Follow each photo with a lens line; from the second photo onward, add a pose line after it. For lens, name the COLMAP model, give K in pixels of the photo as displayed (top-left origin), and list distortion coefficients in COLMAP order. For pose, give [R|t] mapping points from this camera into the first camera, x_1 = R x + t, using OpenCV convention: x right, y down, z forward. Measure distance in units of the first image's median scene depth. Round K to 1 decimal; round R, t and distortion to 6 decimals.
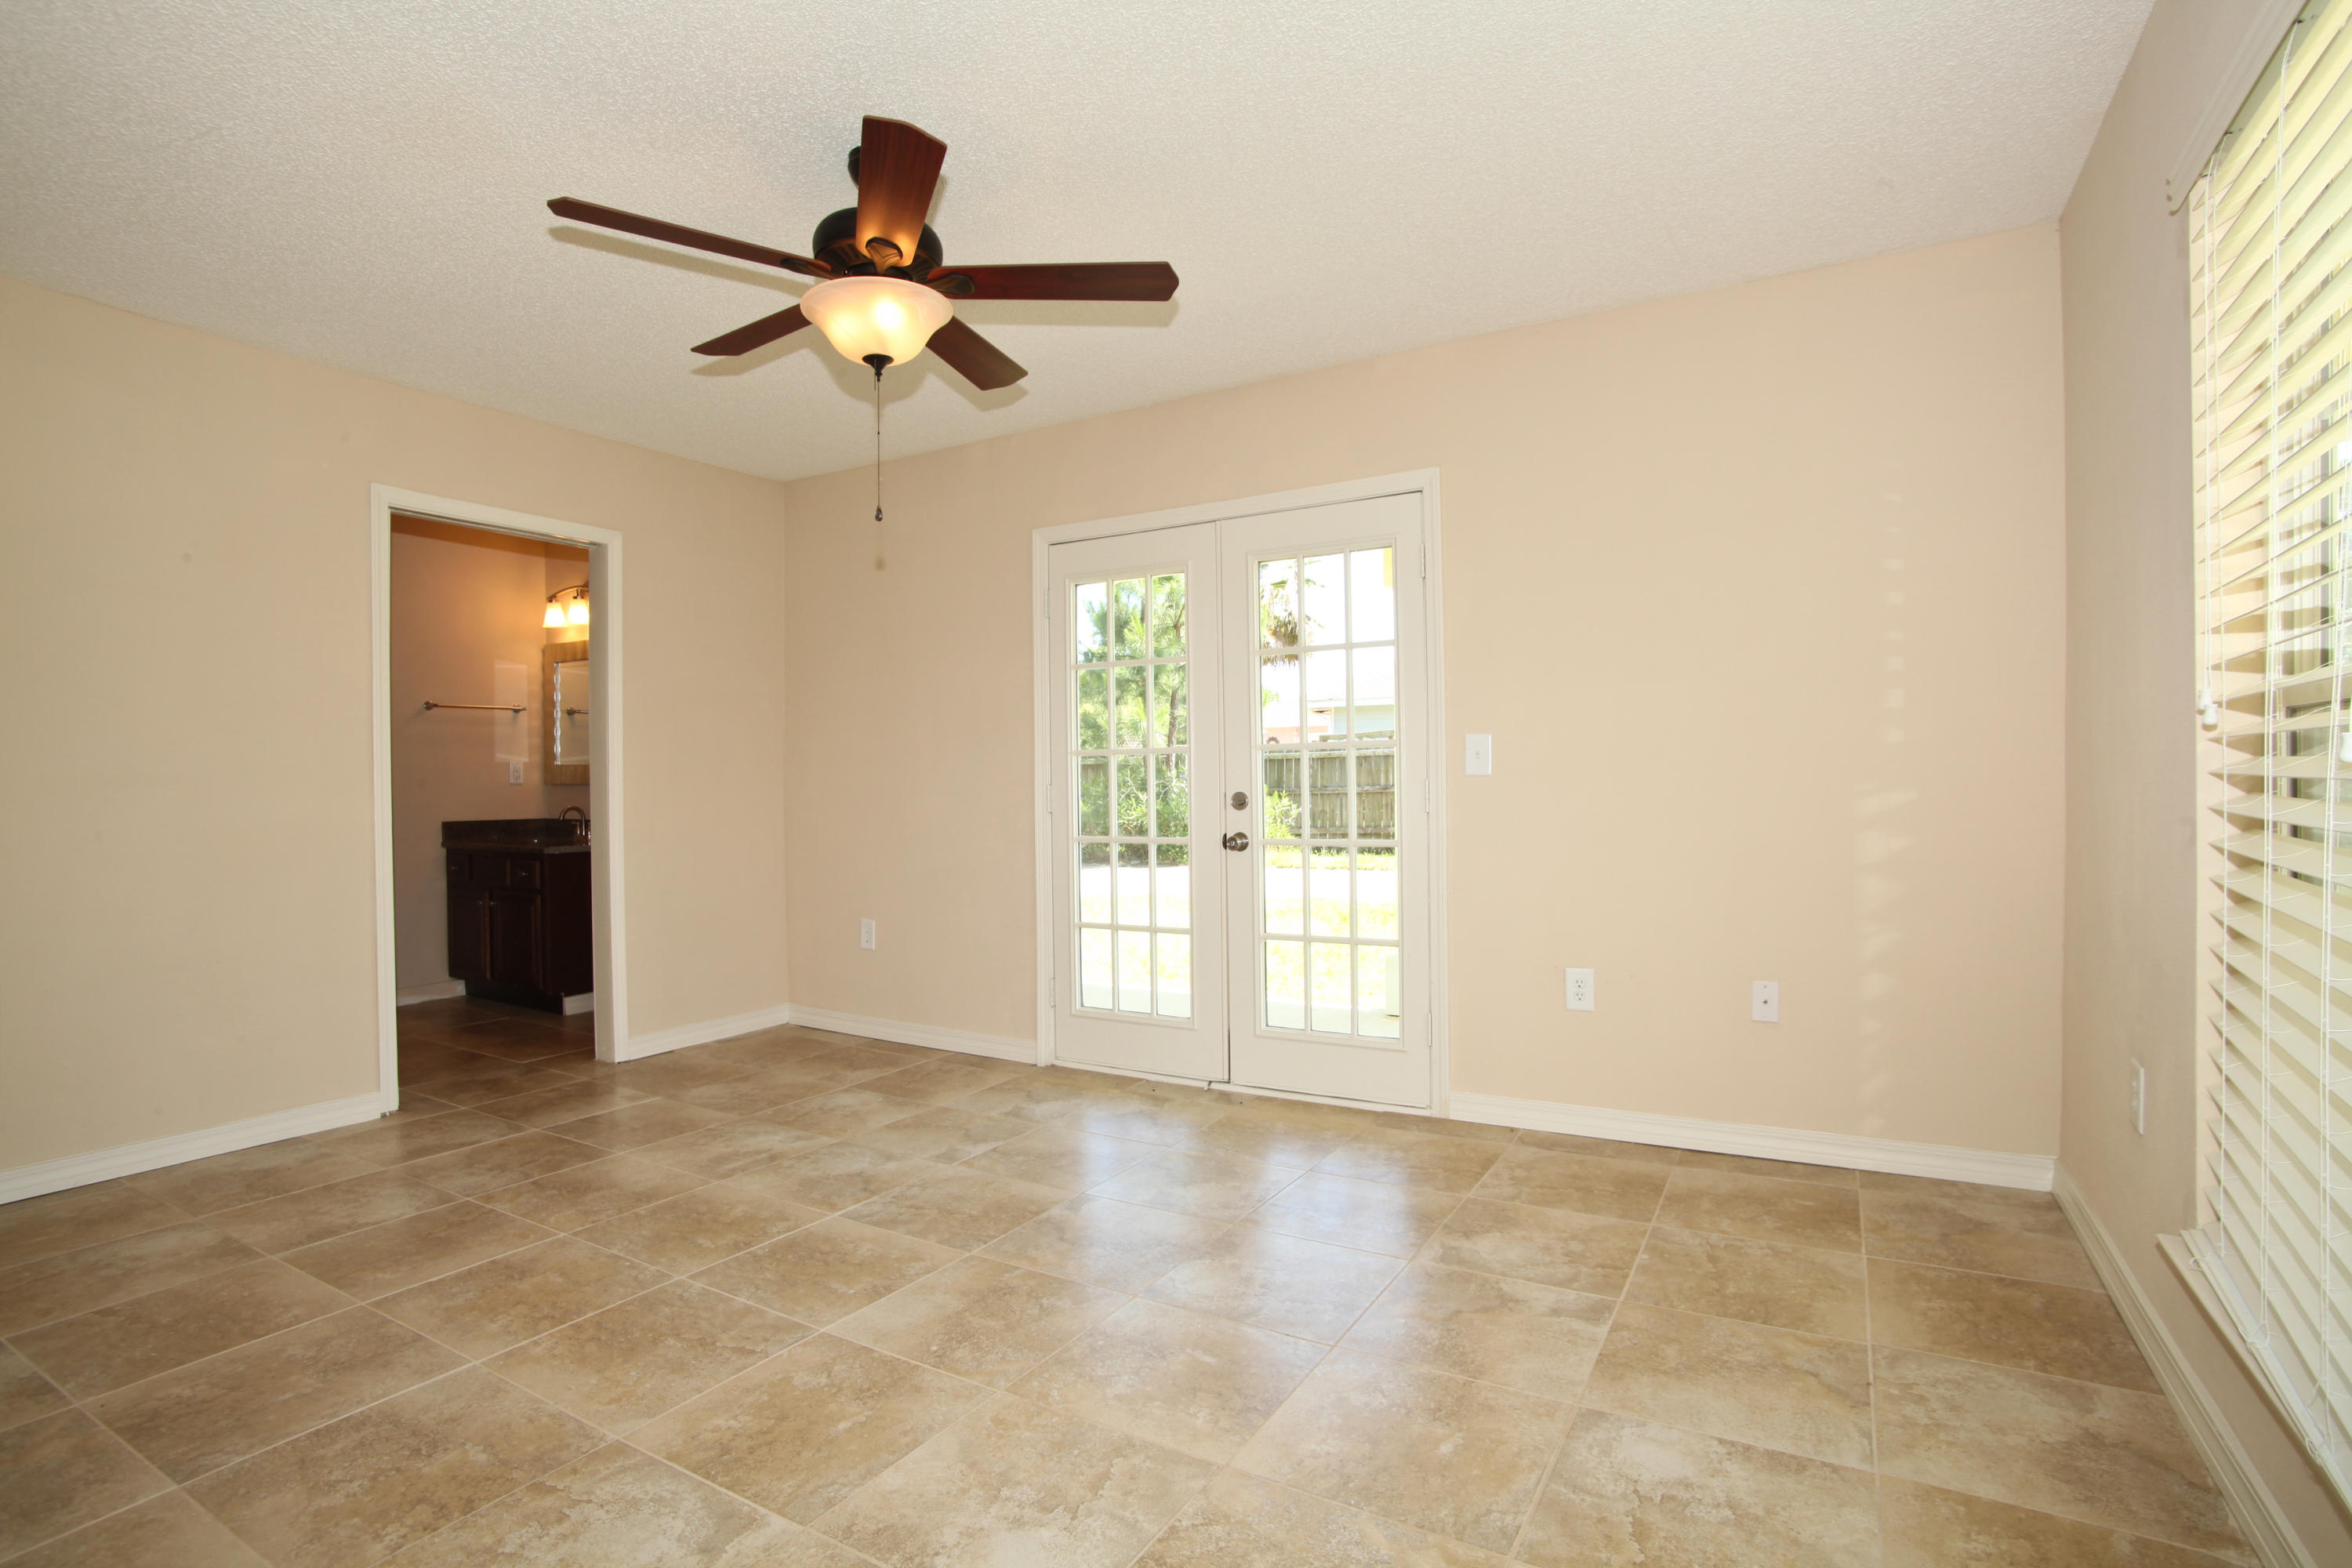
lens RADIAL K [[1143.0, 0, 1170.2], [0, 1143.0, 793.2], [0, 0, 1]] dist [-0.087176, 0.035675]
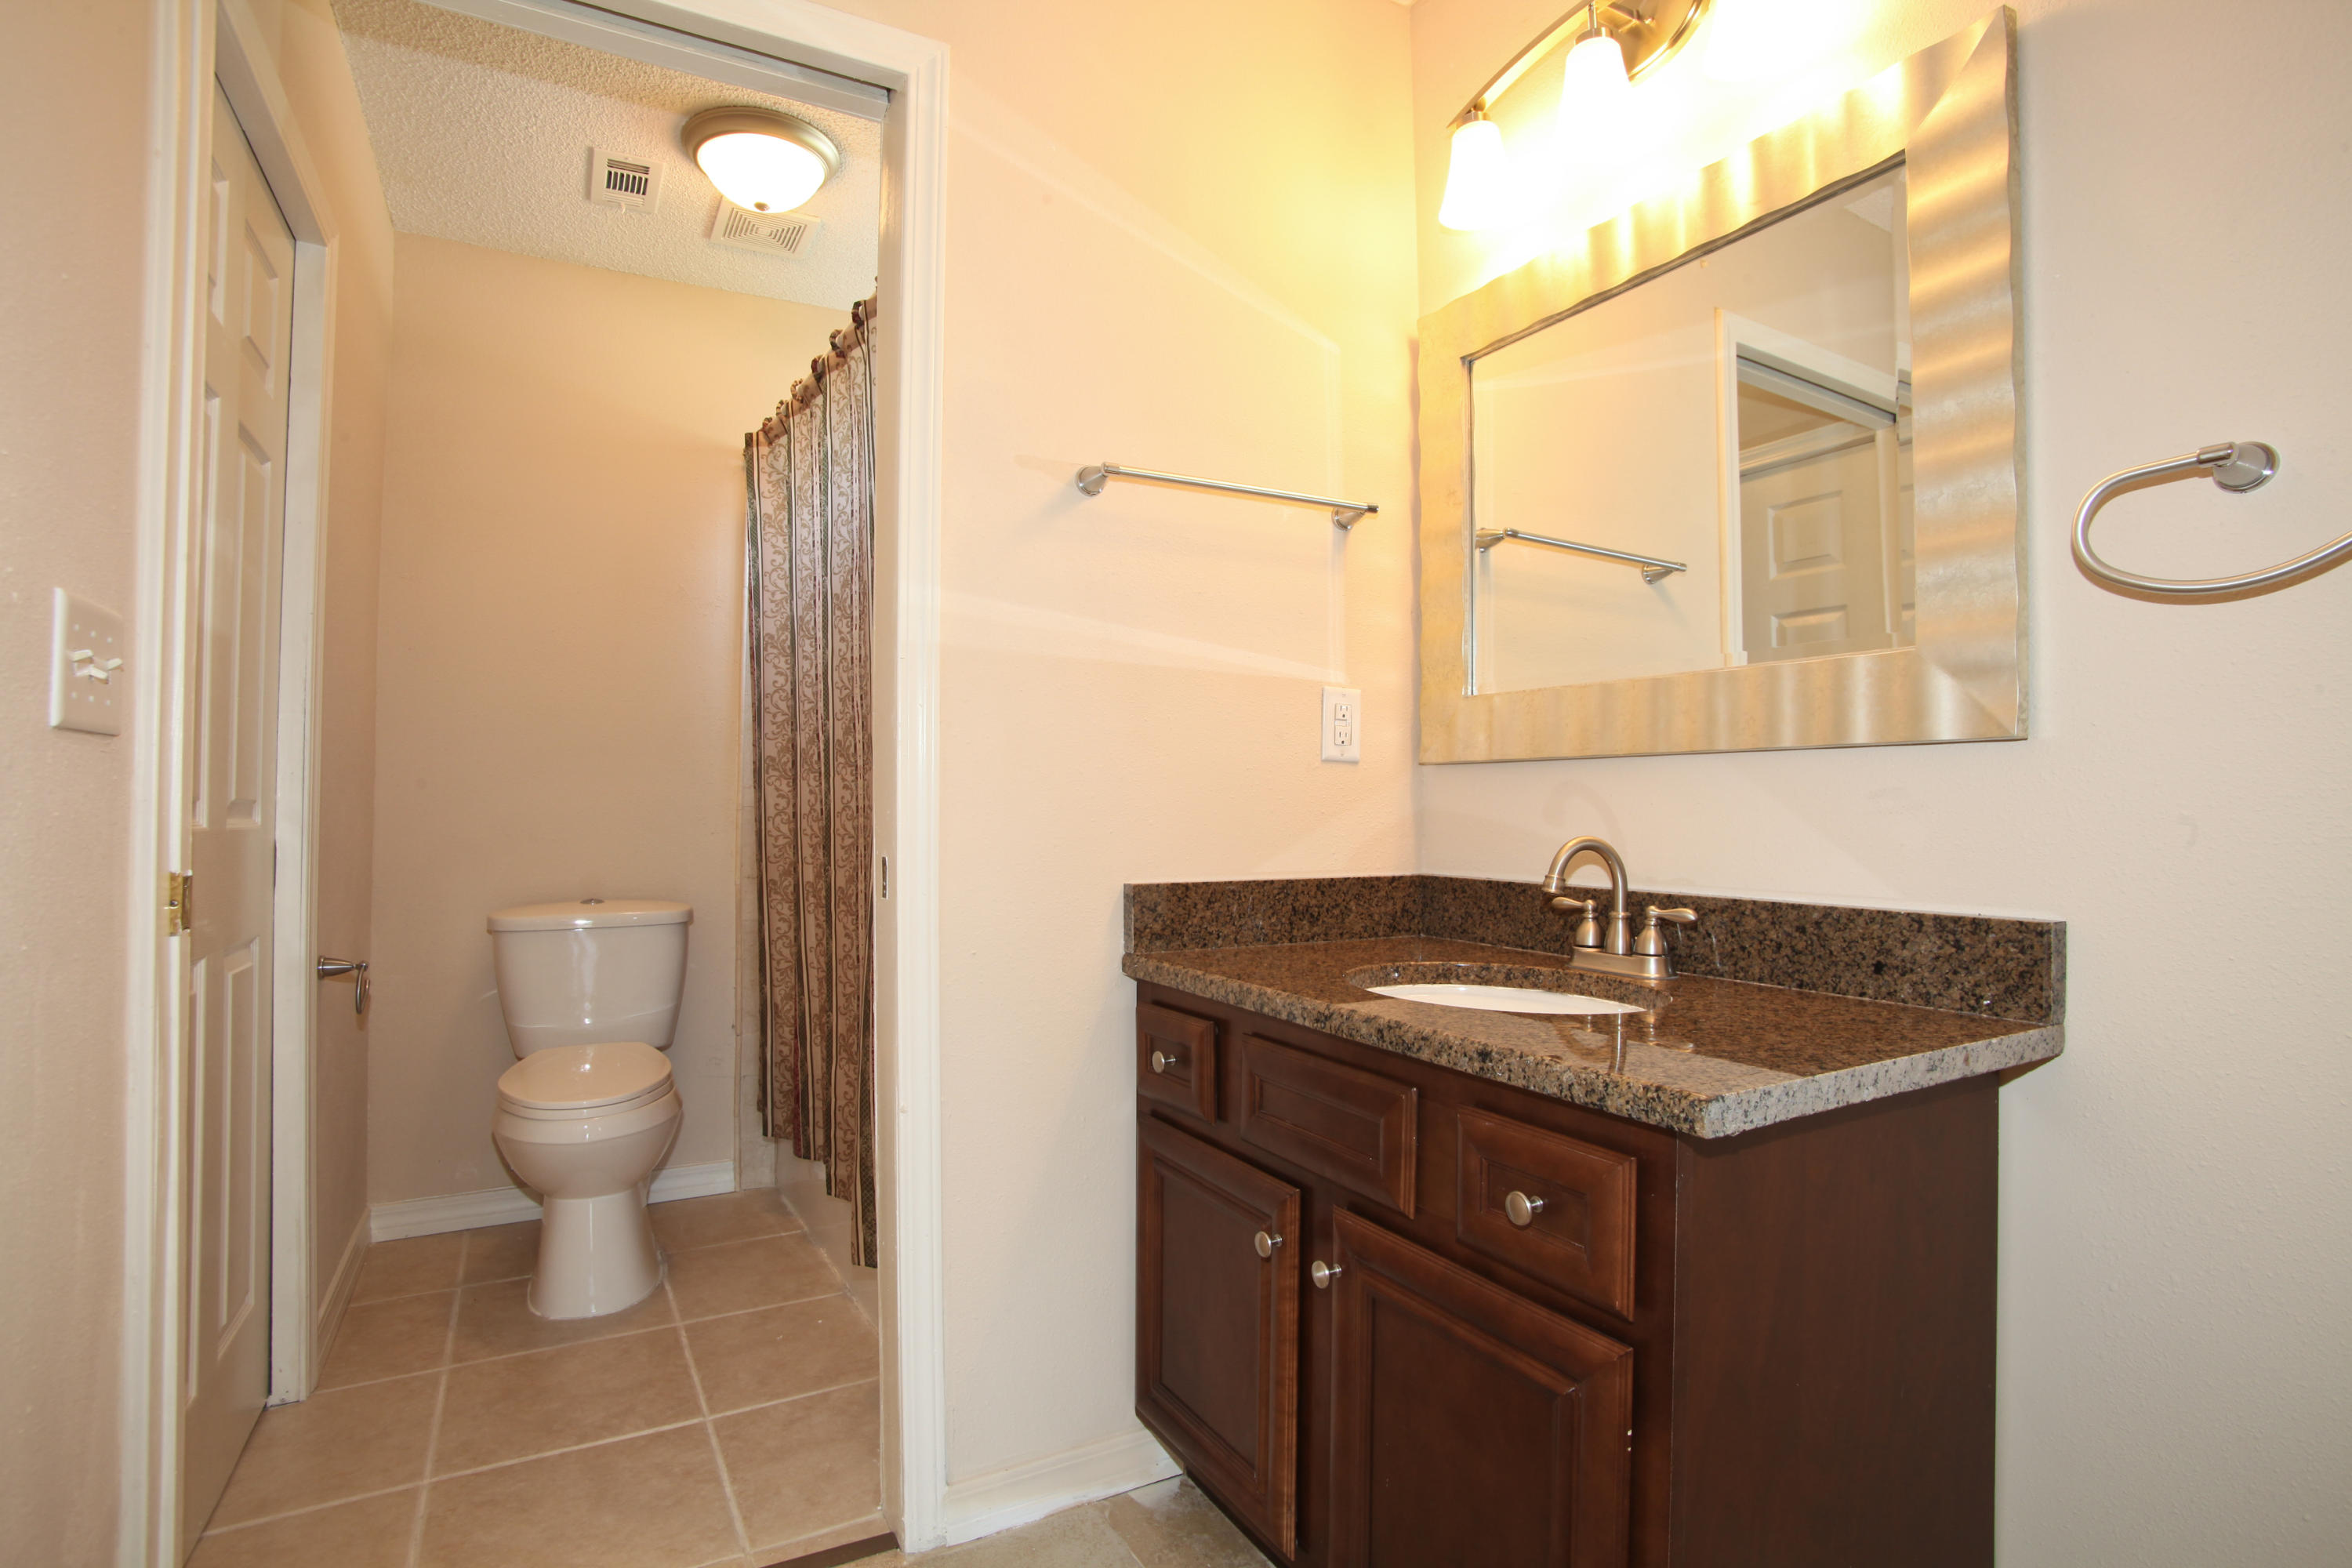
lens RADIAL K [[1143.0, 0, 1170.2], [0, 1143.0, 793.2], [0, 0, 1]] dist [-0.087176, 0.035675]
pose [[0.876985, 0.006424, -0.480475, -0.848562], [-0.012477, 0.999878, -0.009404, 0.006581], [0.480356, 0.014242, 0.876958, 1.252574]]
